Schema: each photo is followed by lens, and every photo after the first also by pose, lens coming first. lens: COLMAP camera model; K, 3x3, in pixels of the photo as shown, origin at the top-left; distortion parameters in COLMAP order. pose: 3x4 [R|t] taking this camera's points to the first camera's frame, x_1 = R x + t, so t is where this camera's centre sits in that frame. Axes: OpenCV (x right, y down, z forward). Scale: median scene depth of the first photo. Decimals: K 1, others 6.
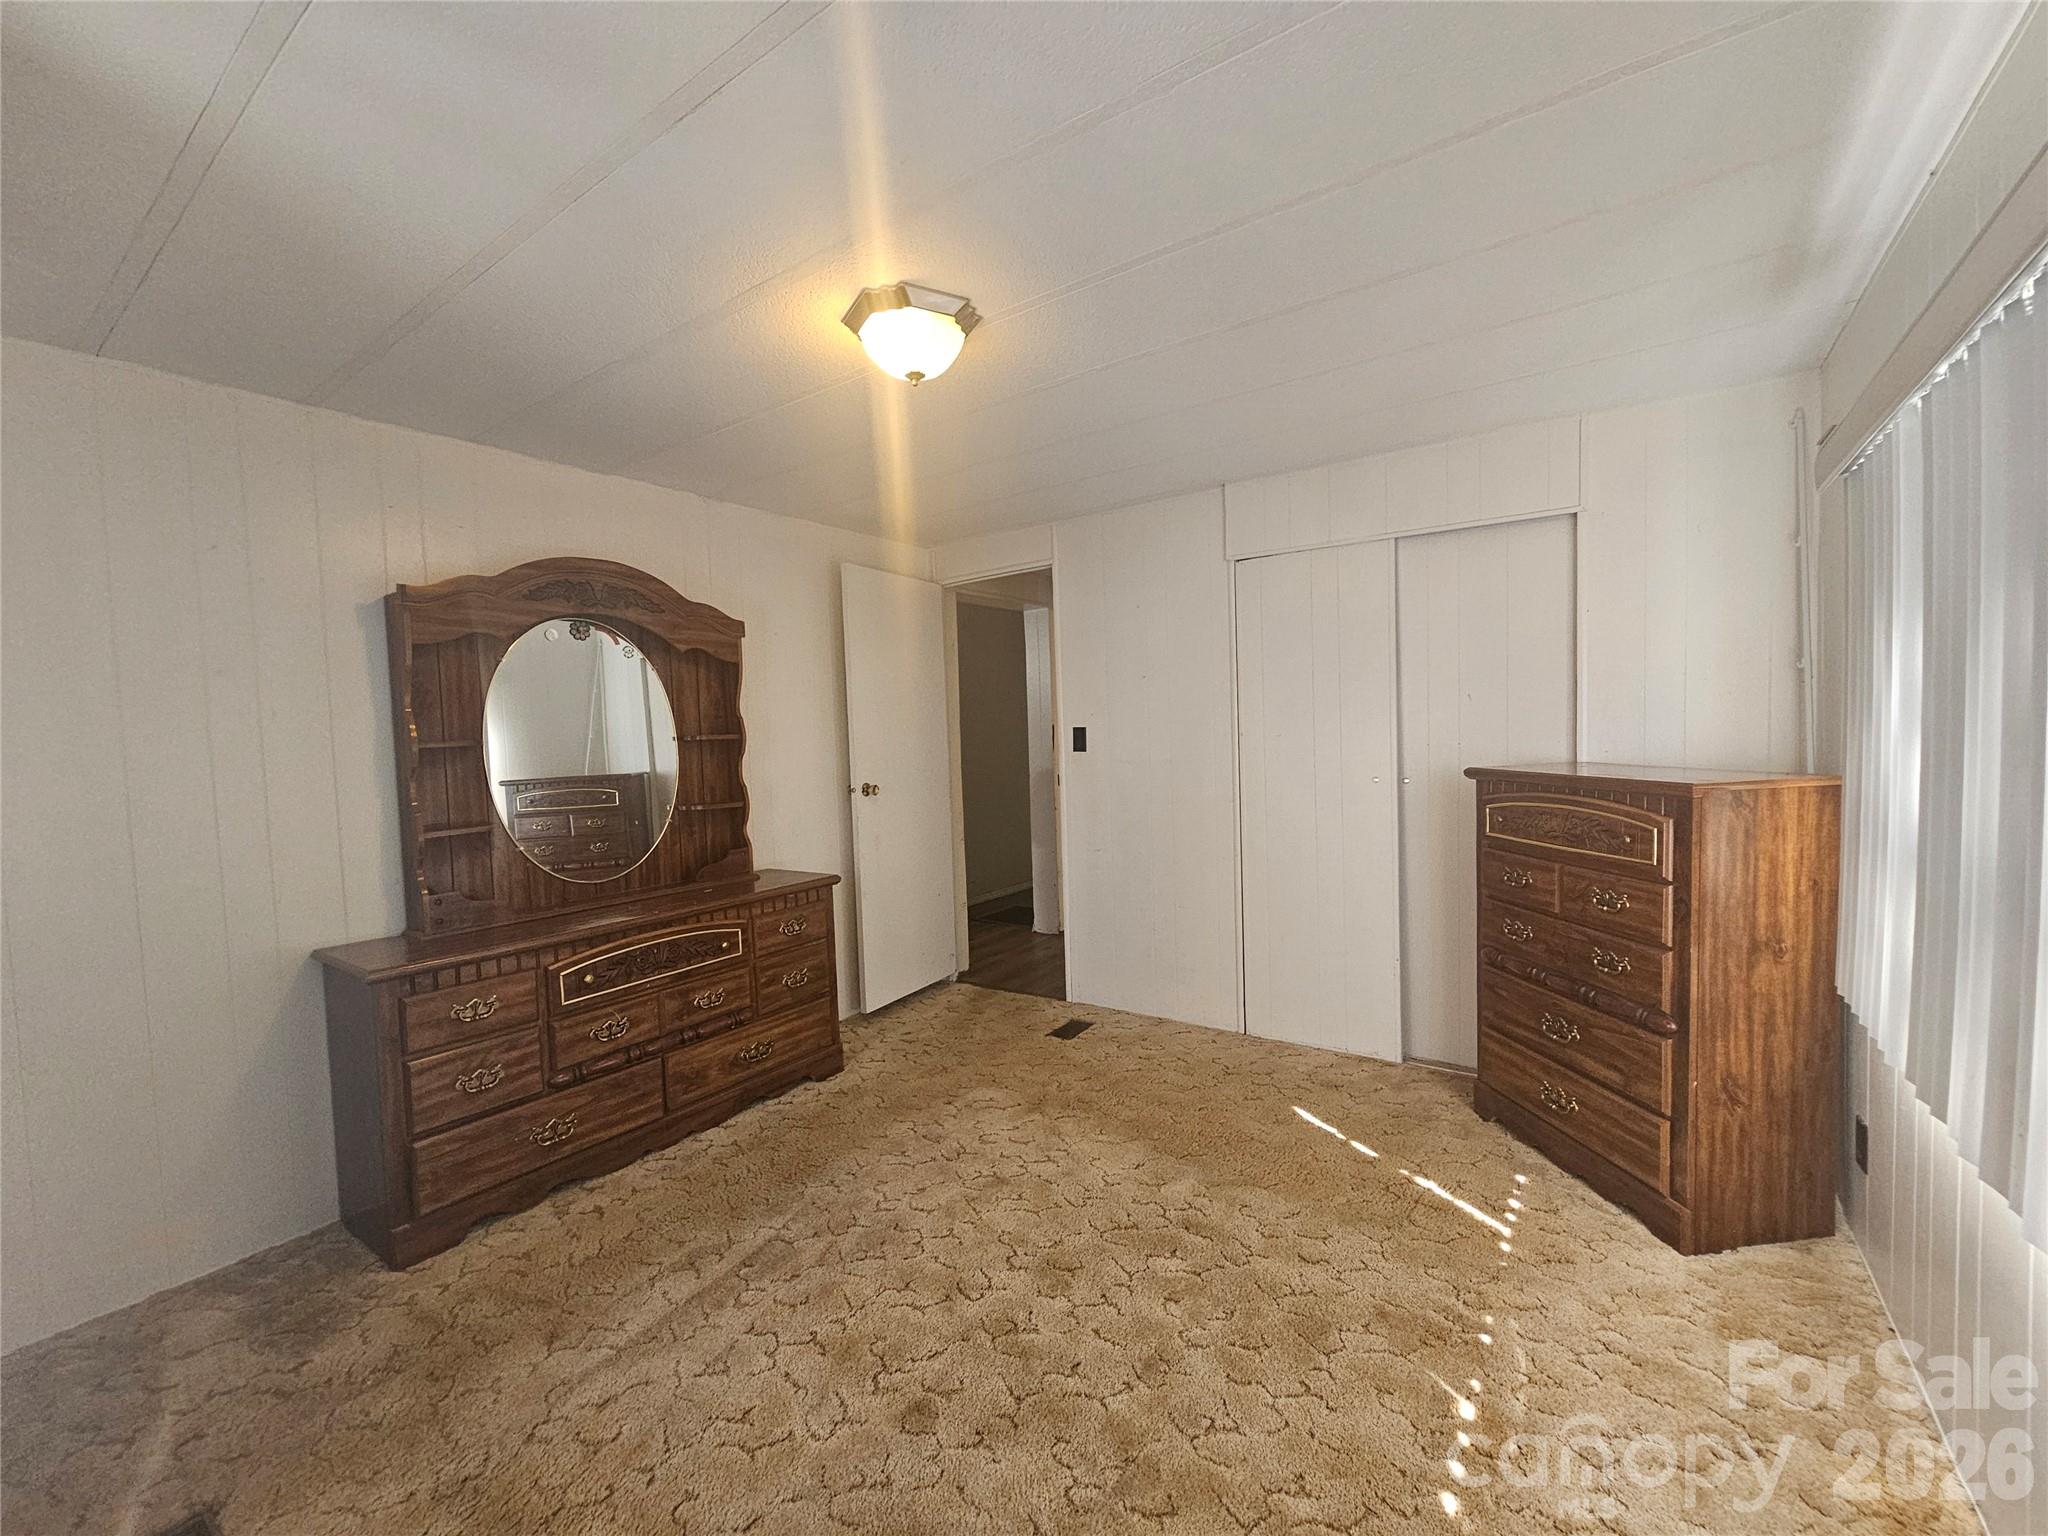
lens RADIAL K [[832.0, 0, 1023.9], [0, 832.0, 774.0], [0, 0, 1]] dist [0.000286, -0.000004]
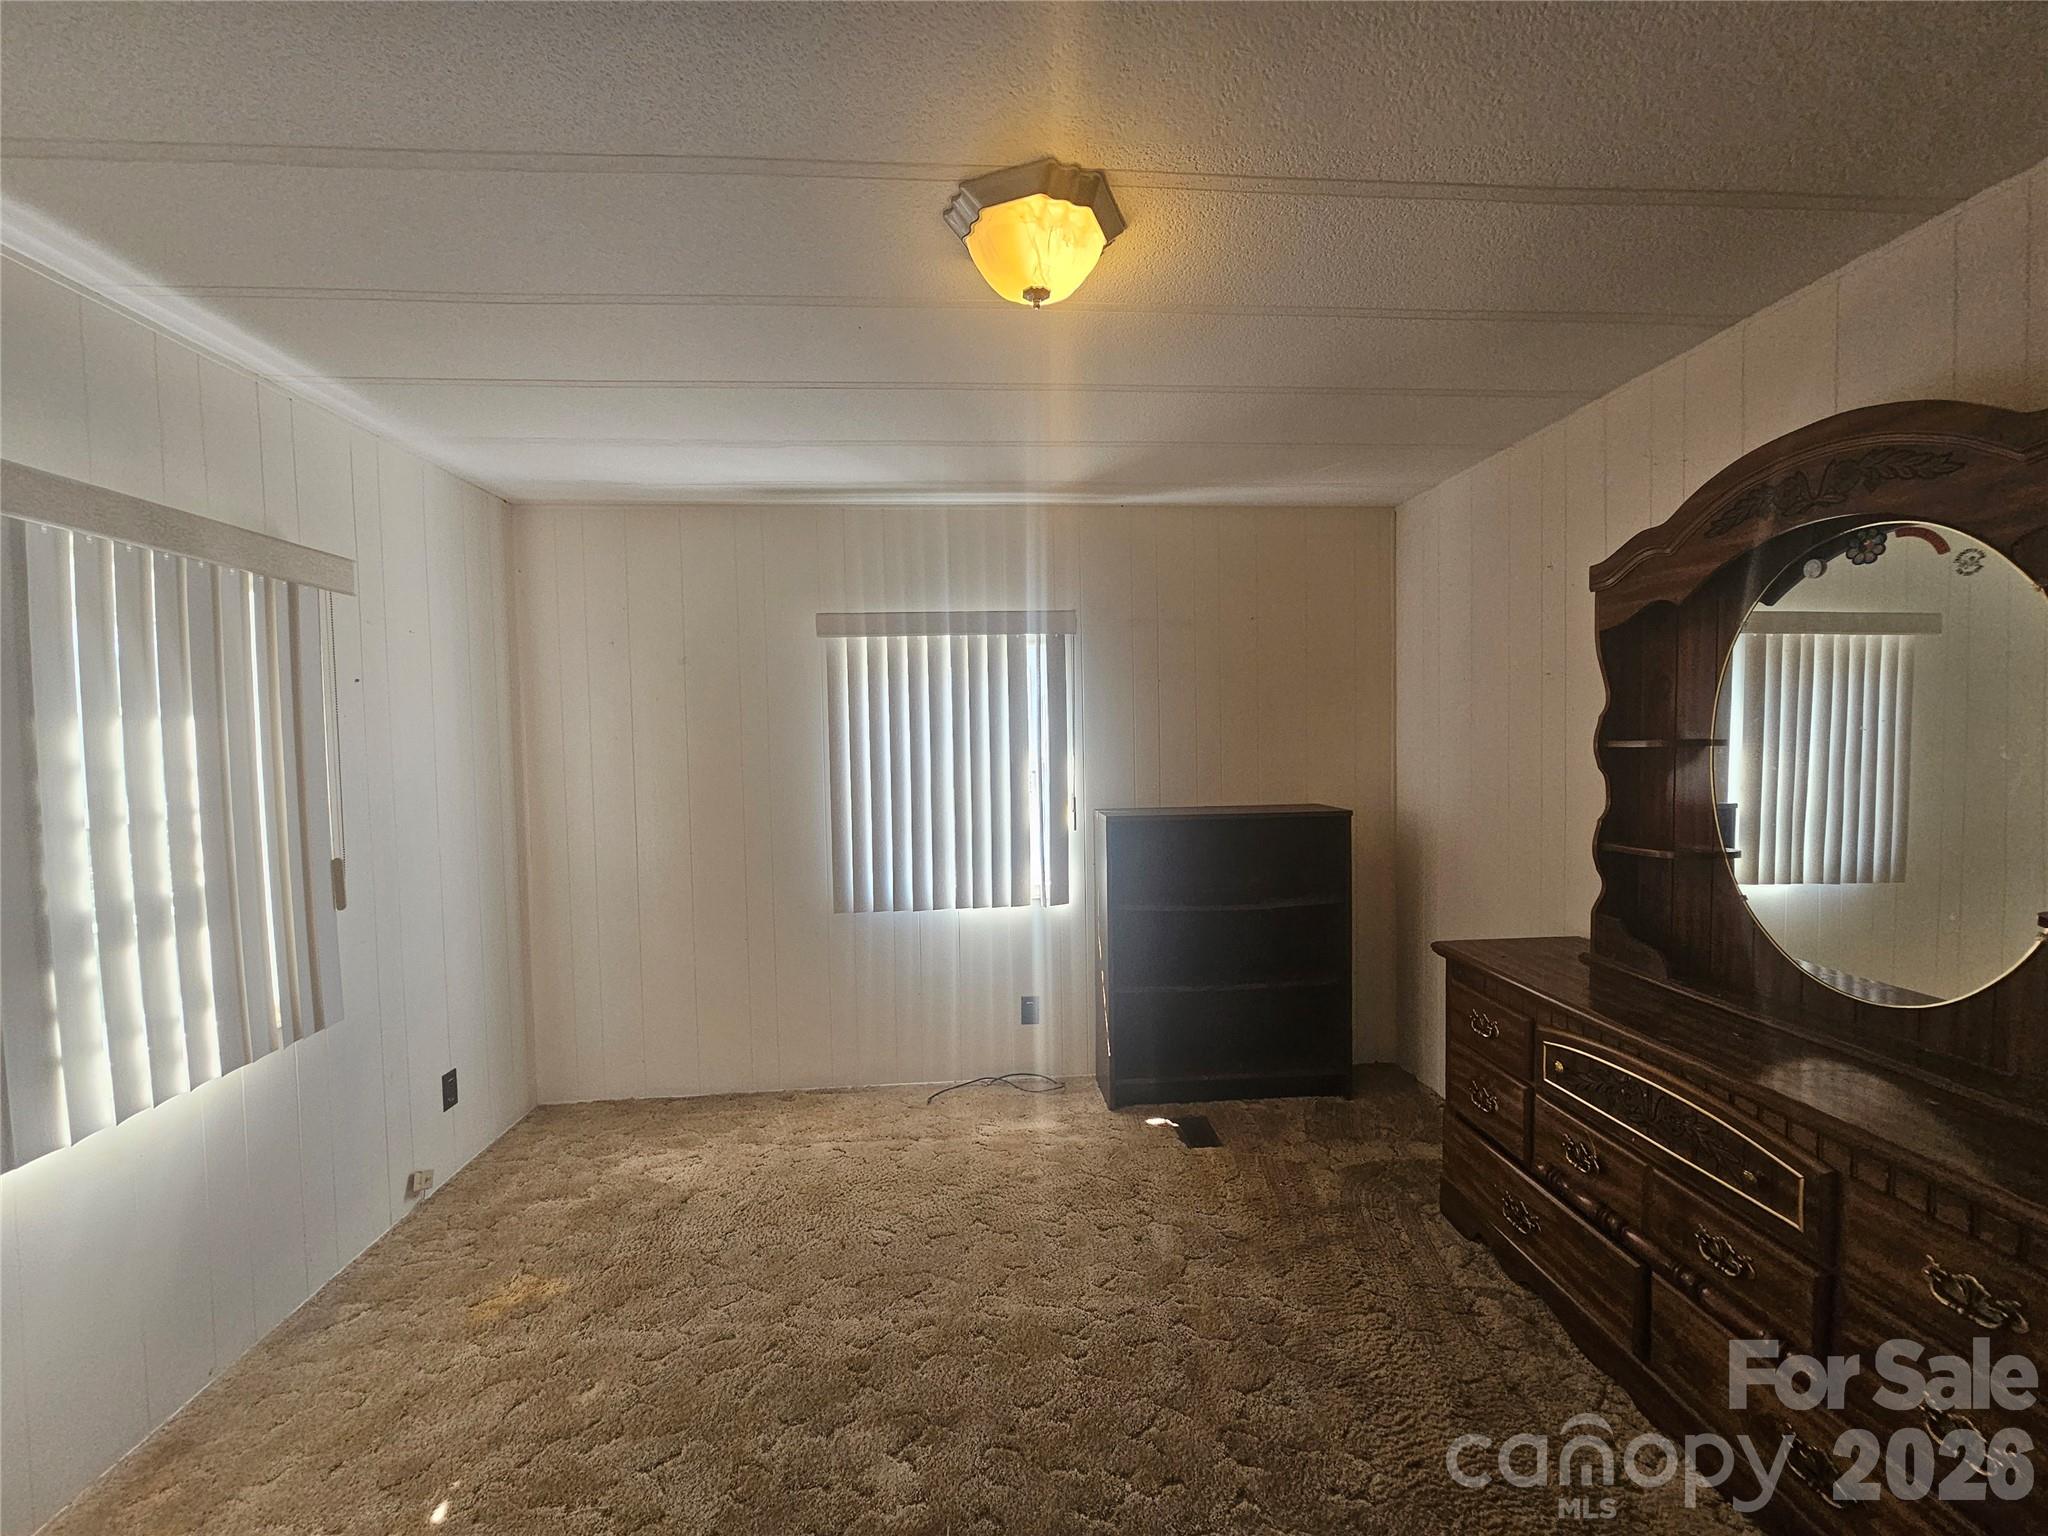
lens RADIAL K [[832.0, 0, 1026.1], [0, 832.0, 776.7], [0, 0, 1]] dist [0.000286, -0.000004]
pose [[-0.778752, 0.069469, -0.623474, 0.292011], [0.005594, 0.994579, 0.103831, -0.091094], [0.627308, 0.077370, -0.774919, 1.225831]]
